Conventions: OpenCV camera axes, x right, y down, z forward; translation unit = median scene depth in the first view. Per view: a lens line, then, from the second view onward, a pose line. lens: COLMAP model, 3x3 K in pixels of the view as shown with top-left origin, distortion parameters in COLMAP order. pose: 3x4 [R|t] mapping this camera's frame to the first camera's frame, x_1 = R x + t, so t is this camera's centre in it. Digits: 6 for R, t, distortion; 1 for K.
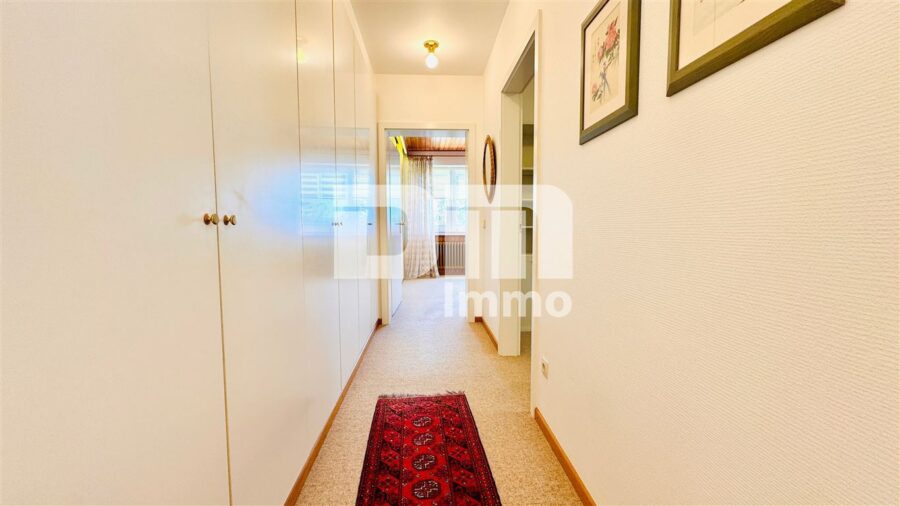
lens RADIAL K [[356.9, 0, 449.4], [0, 356.9, 251.5], [0, 0, 1]] dist [-0.000639, -0.000039]
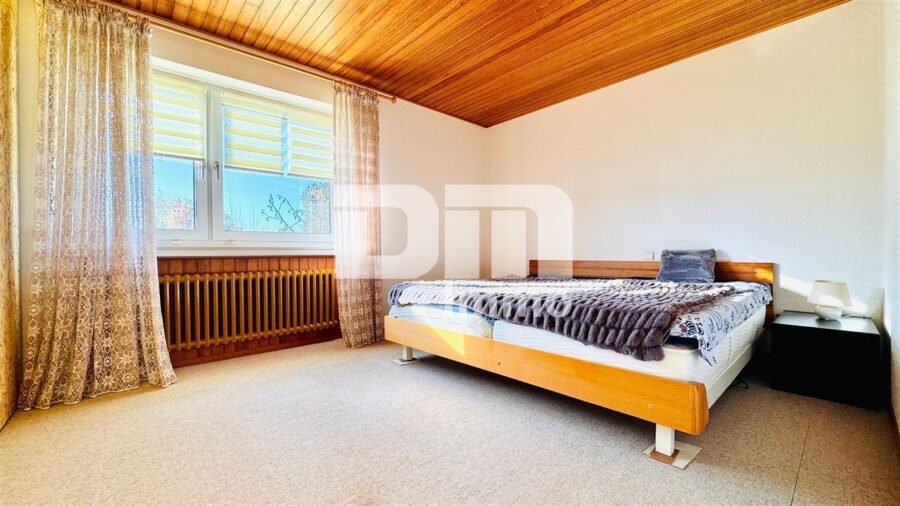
lens RADIAL K [[356.9, 0, 451.2], [0, 356.9, 253.4], [0, 0, 1]] dist [-0.000639, -0.000039]
pose [[0.785440, -0.003564, 0.618928, -0.031236], [0.046721, 0.997472, -0.053546, -0.017370], [-0.617172, 0.070974, 0.783621, 0.565366]]
